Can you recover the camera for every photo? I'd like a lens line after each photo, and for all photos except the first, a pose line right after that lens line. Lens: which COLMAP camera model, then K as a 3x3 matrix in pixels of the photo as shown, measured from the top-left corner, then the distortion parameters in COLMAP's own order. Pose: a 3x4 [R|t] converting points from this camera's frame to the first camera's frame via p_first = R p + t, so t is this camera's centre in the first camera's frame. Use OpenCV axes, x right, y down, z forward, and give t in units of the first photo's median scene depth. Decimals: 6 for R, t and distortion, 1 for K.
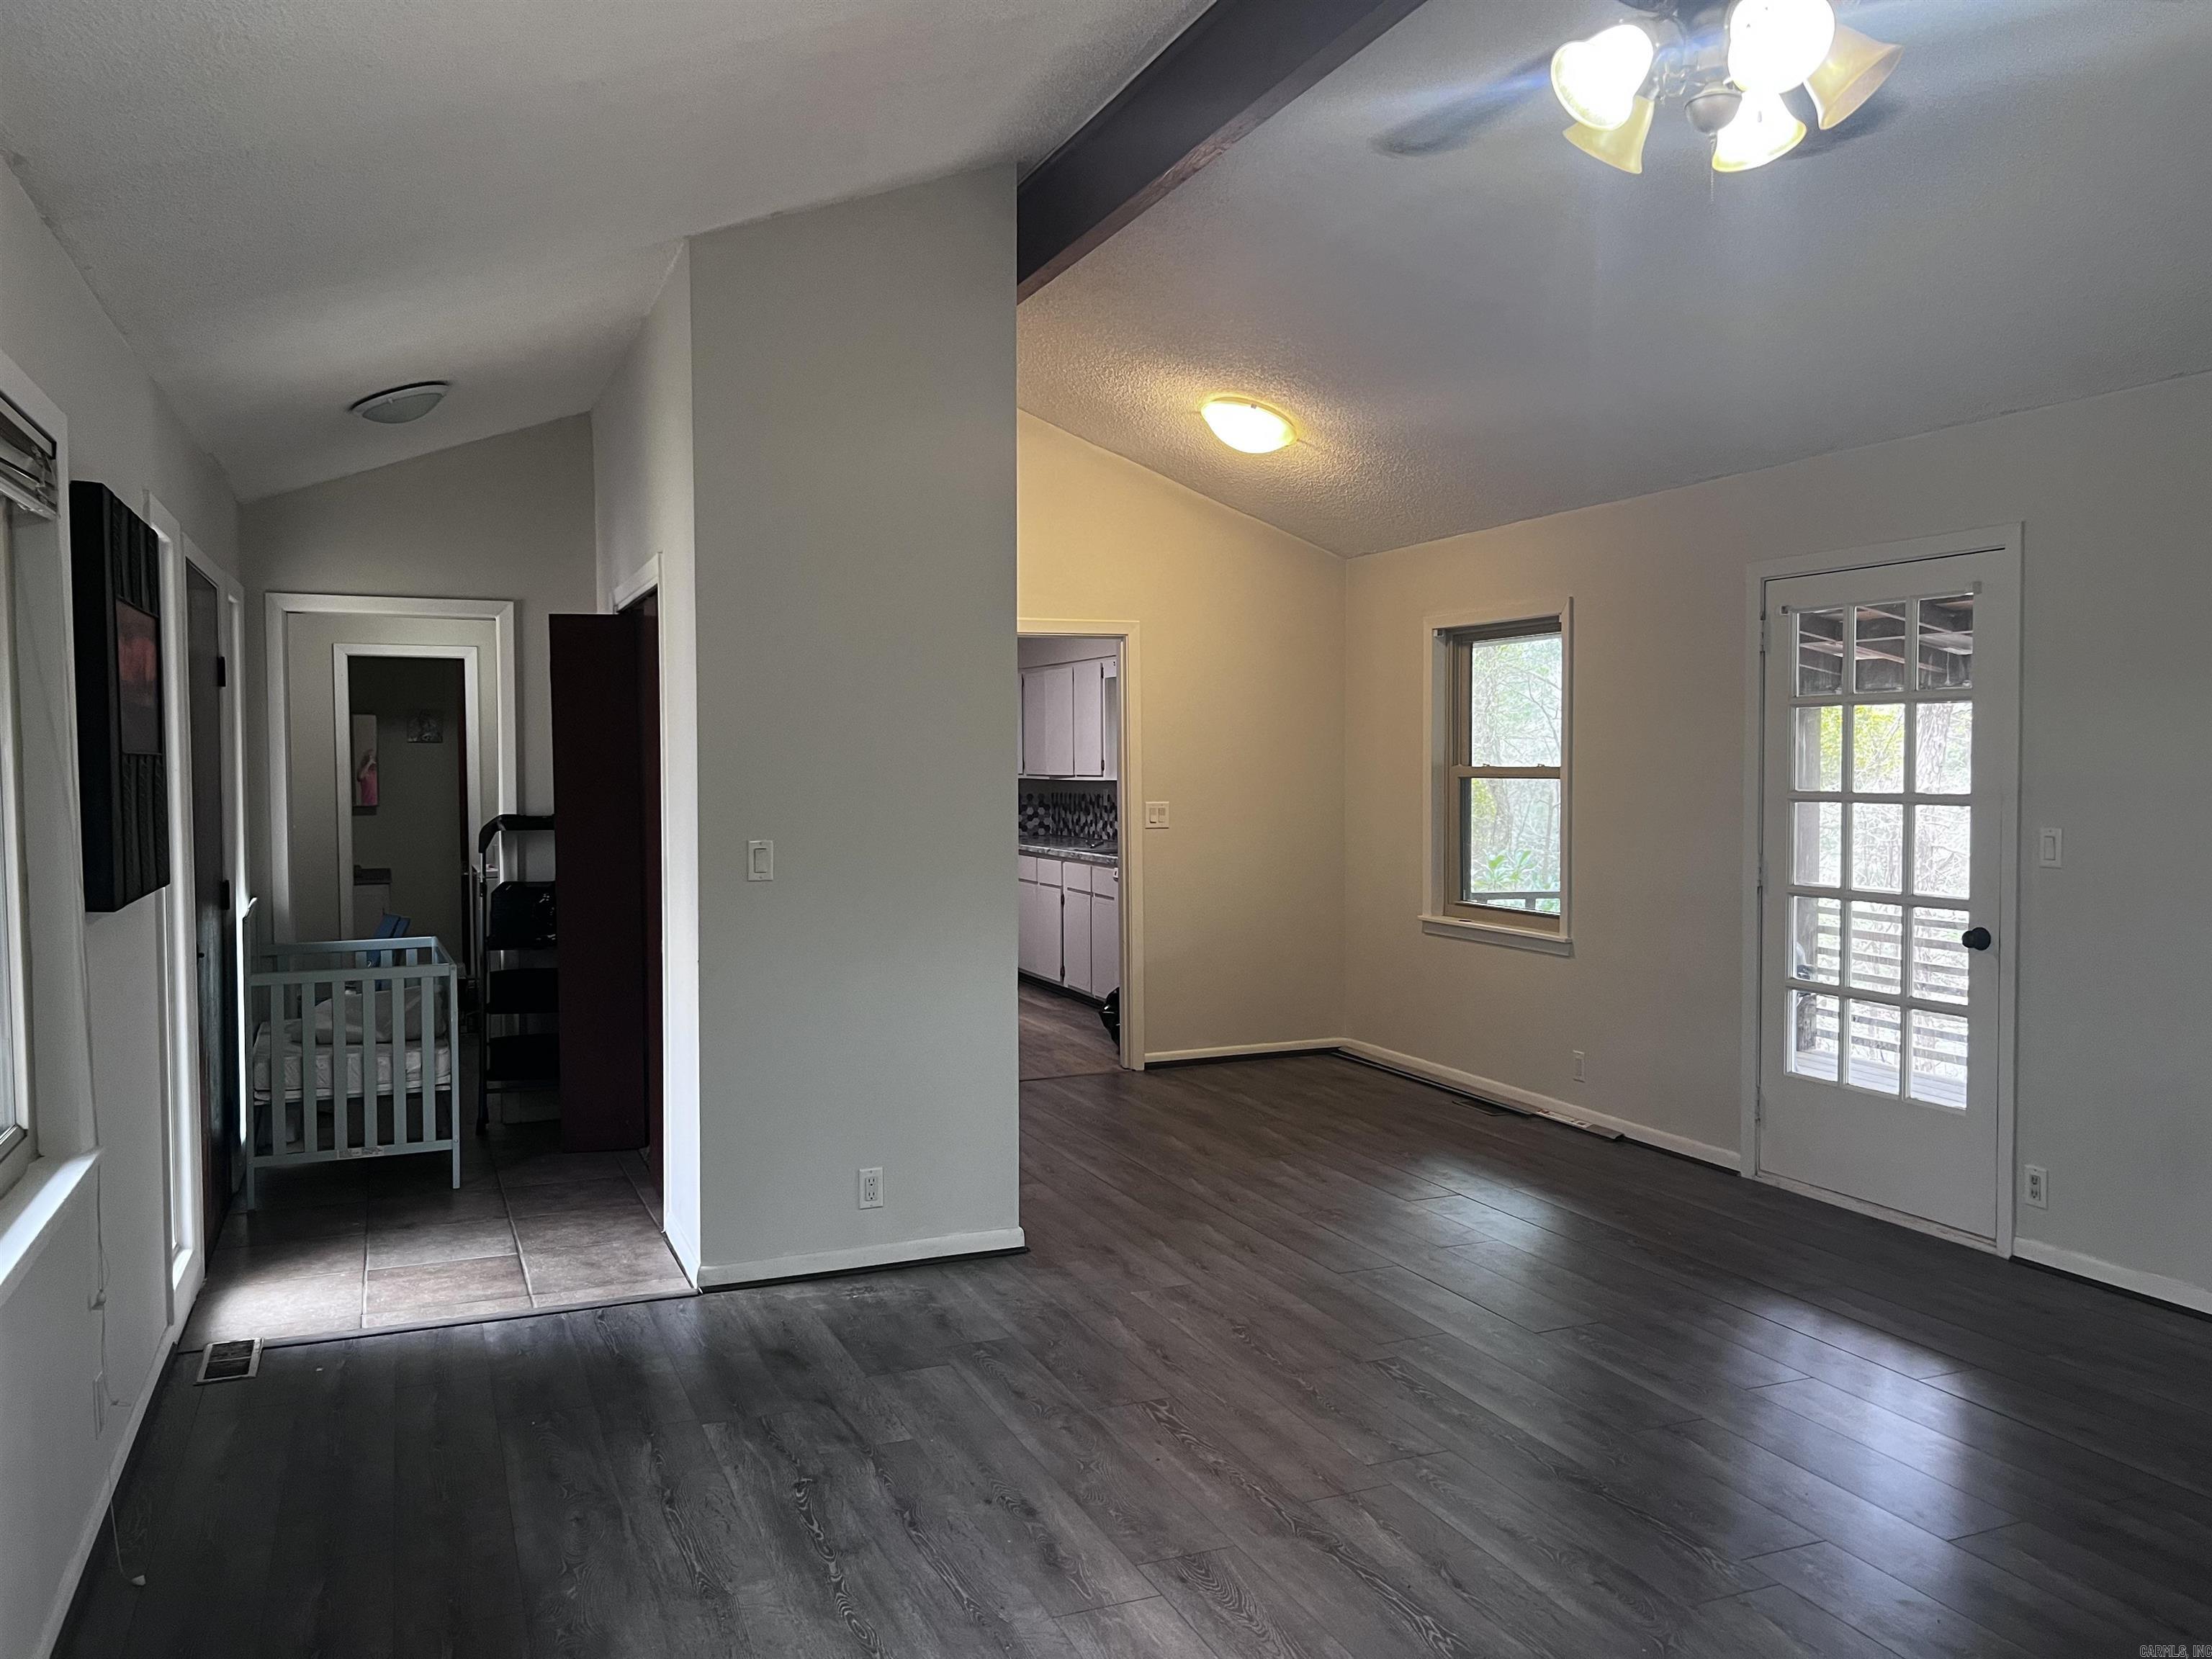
lens RADIAL K [[1666.5, 0, 1077.0], [0, 1666.5, 822.9], [0, 0, 1]] dist [0.037809, -0.053293]
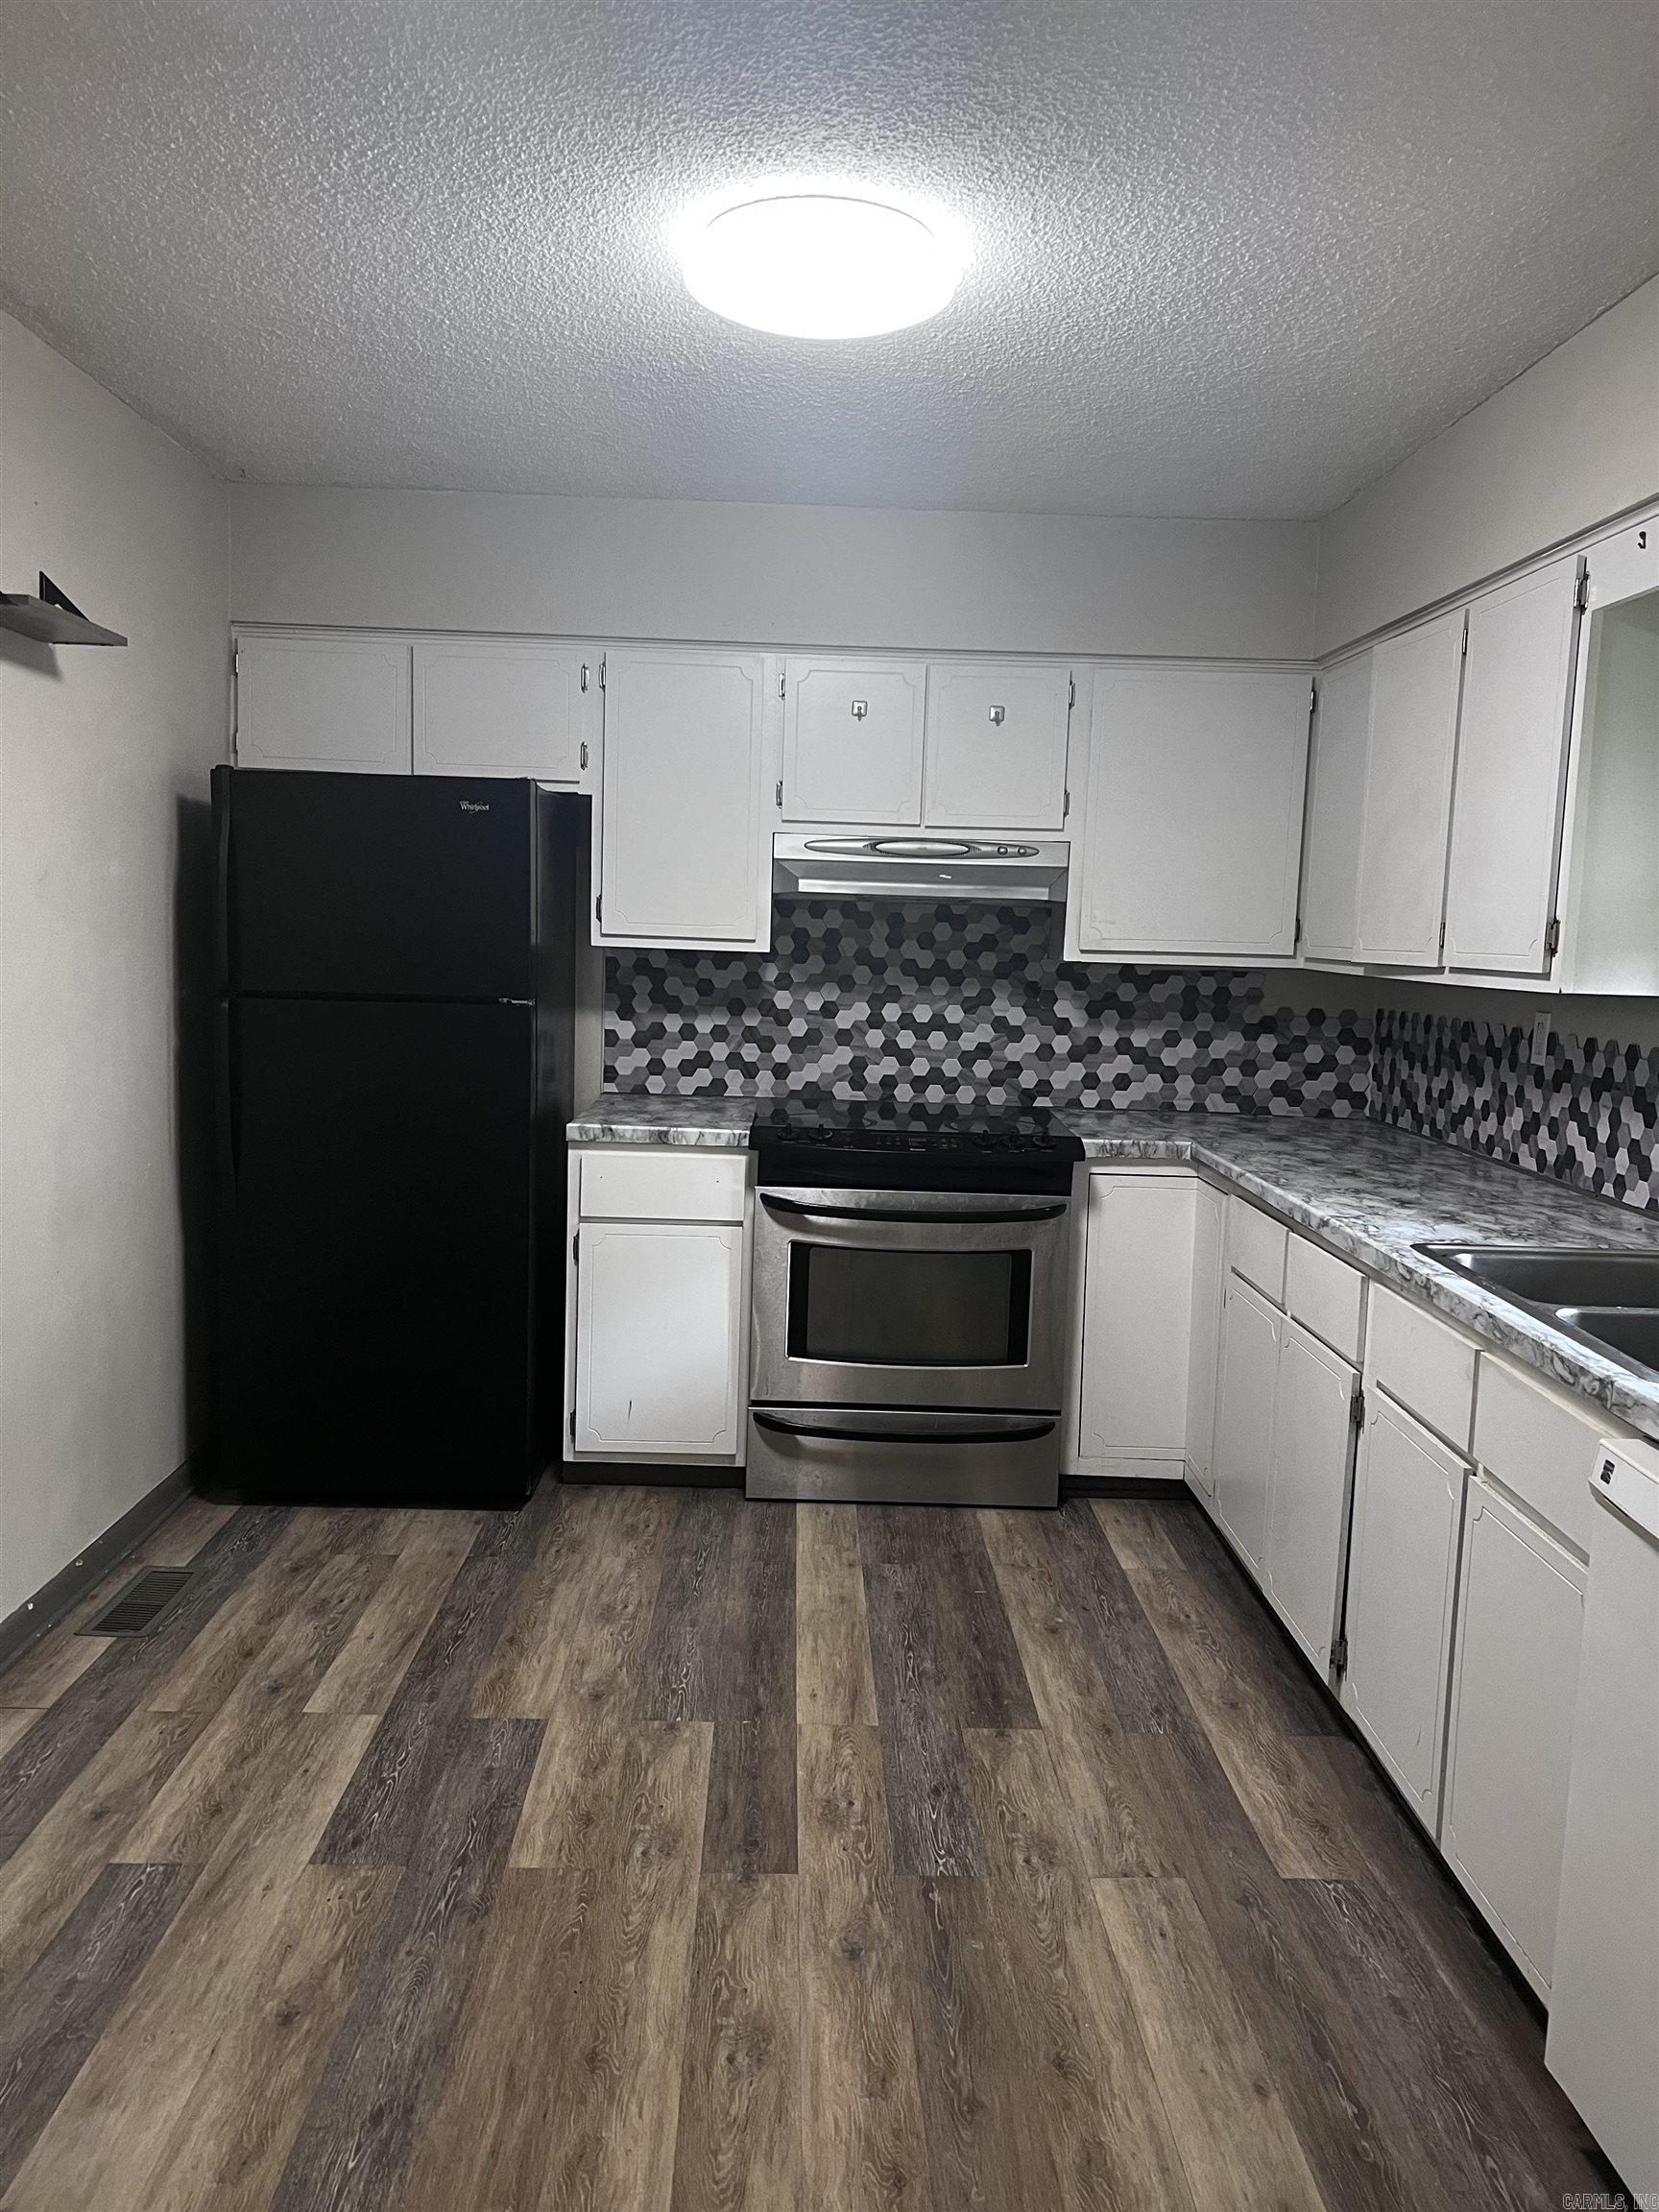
lens RADIAL K [[1666.5, 0, 809.9], [0, 1666.5, 1104.7], [0, 0, 1]] dist [0.037809, -0.053293]
pose [[0.931609, 0.079607, -0.354636, 0.001605], [-0.055701, 0.995464, 0.077133, -0.027146], [0.359168, -0.052104, 0.931817, 0.871170]]
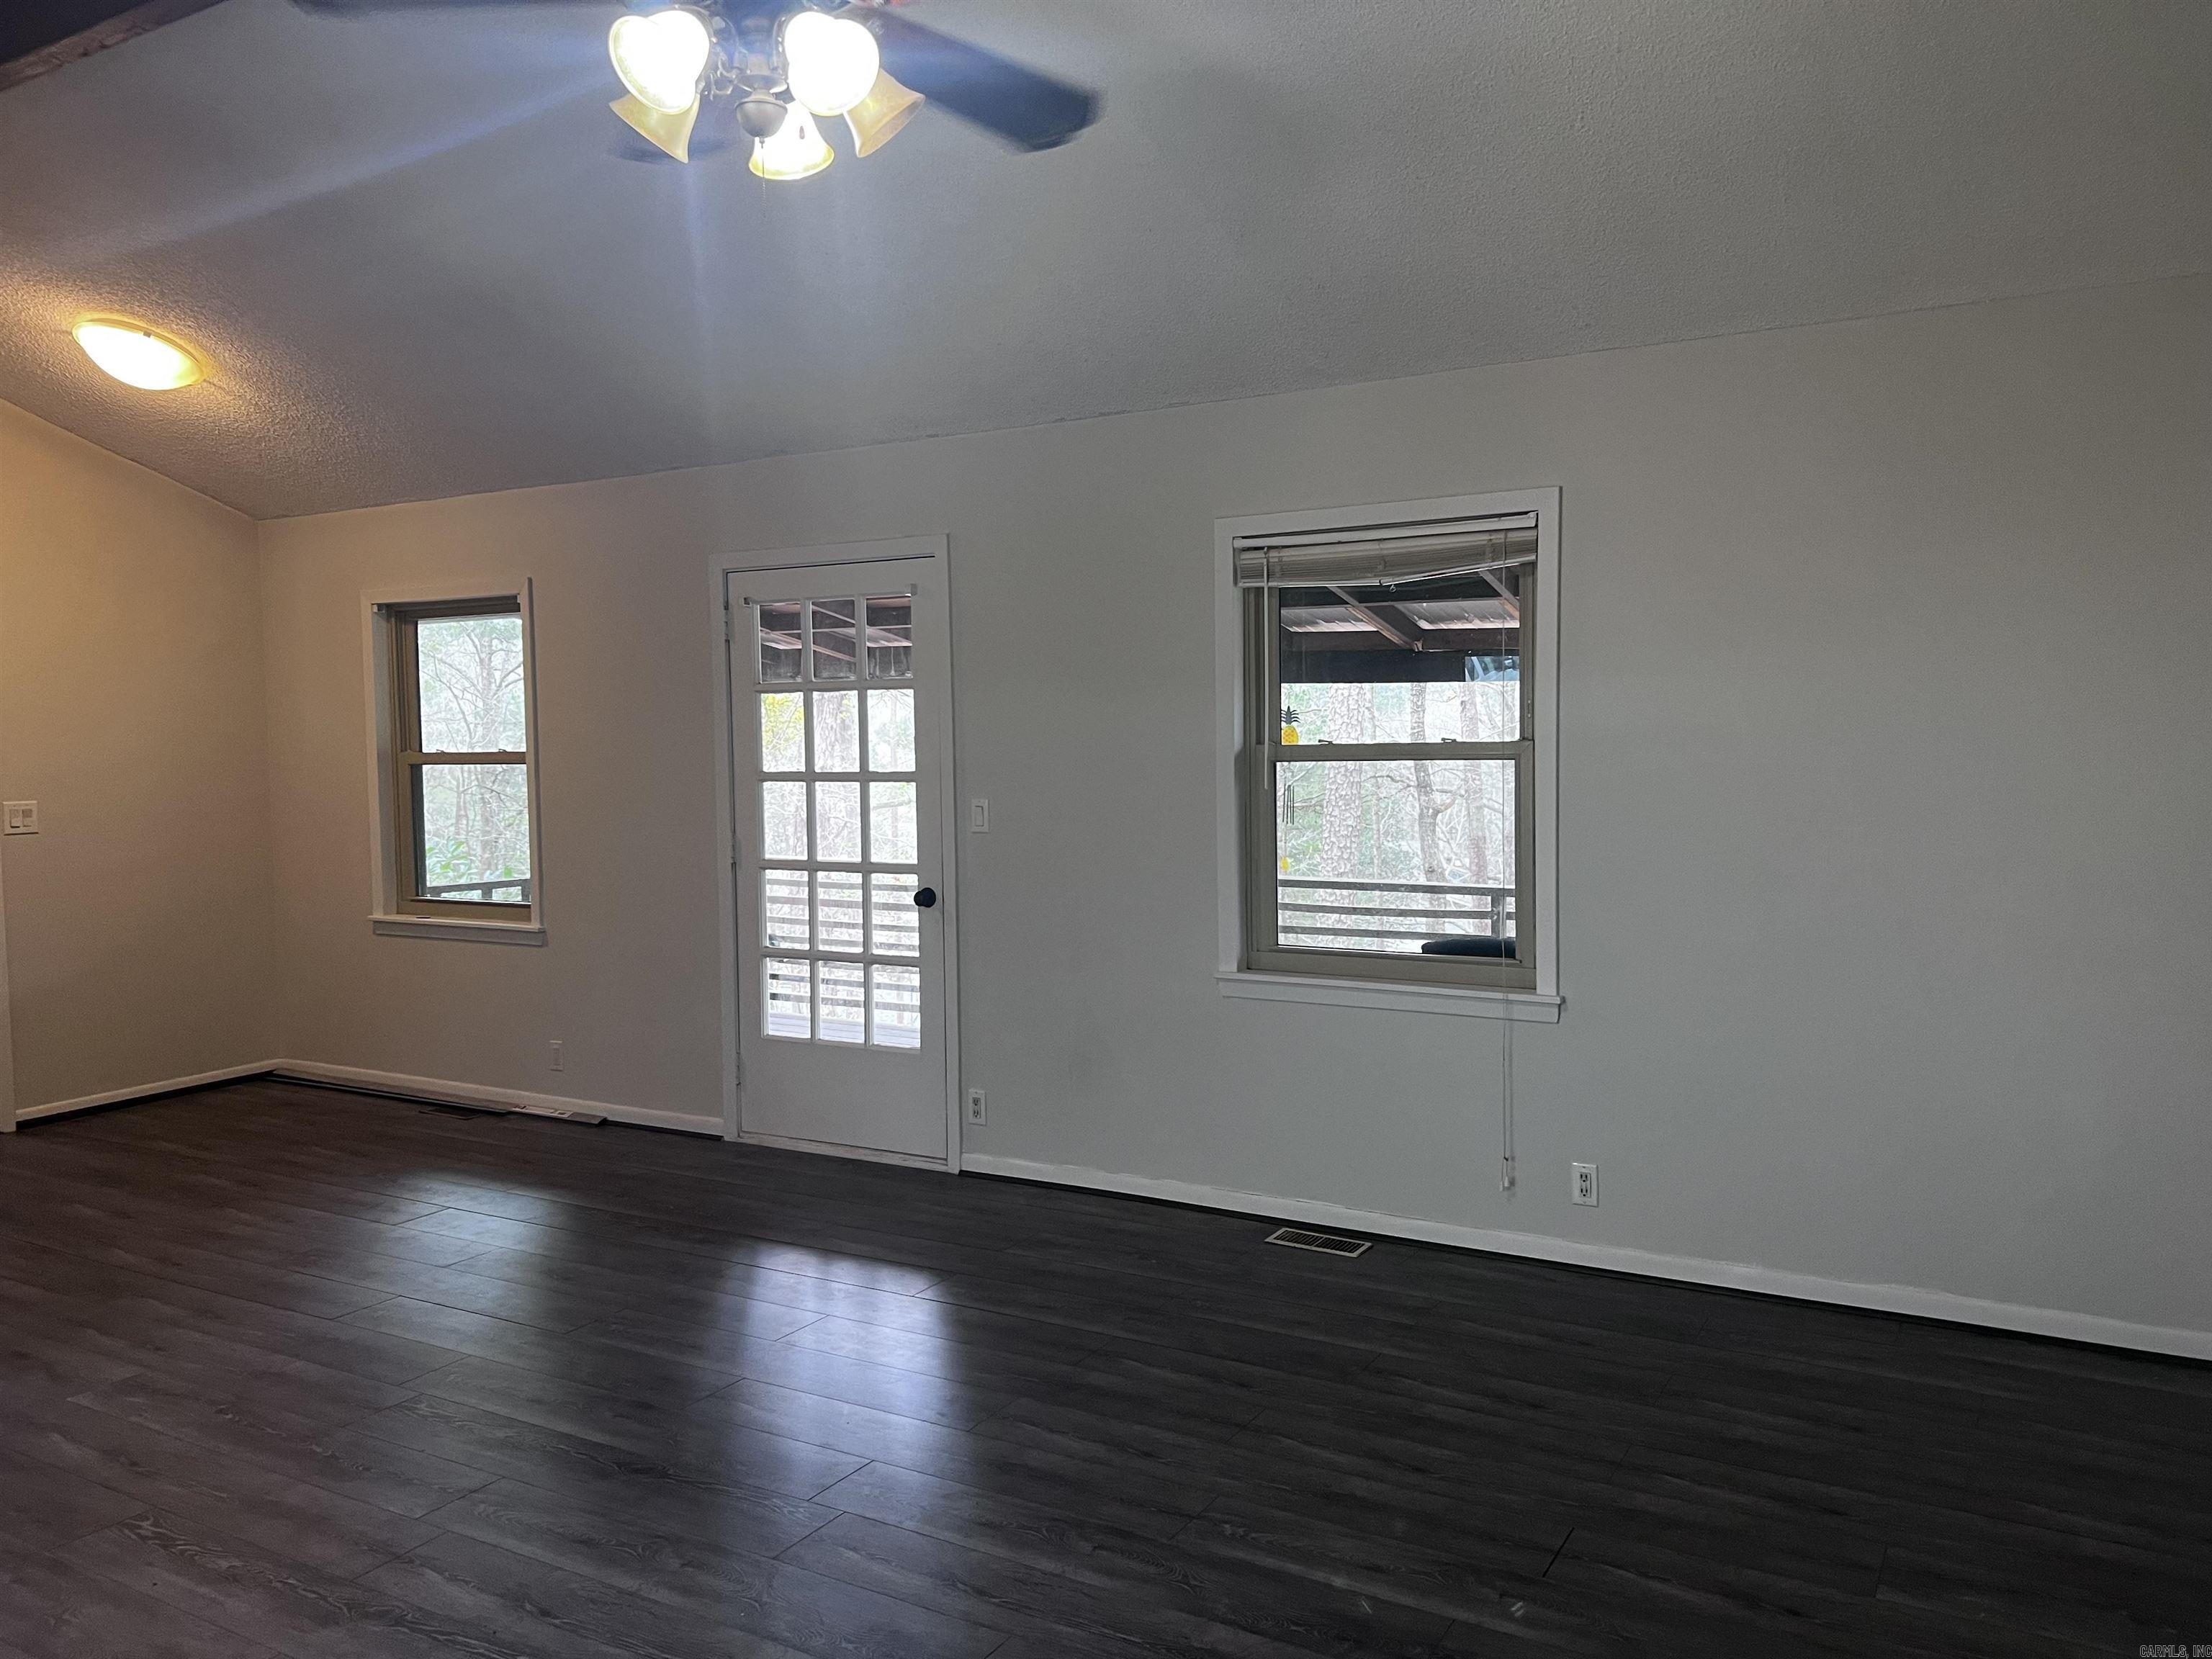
lens RADIAL K [[1666.5, 0, 1111.2], [0, 1666.5, 810.9], [0, 0, 1]] dist [0.037809, -0.053293]
pose [[0.787010, -0.035762, 0.615902, -0.053361], [0.034079, 0.999314, 0.014477, -0.001904], [-0.615998, 0.009596, 0.787689, 0.028301]]
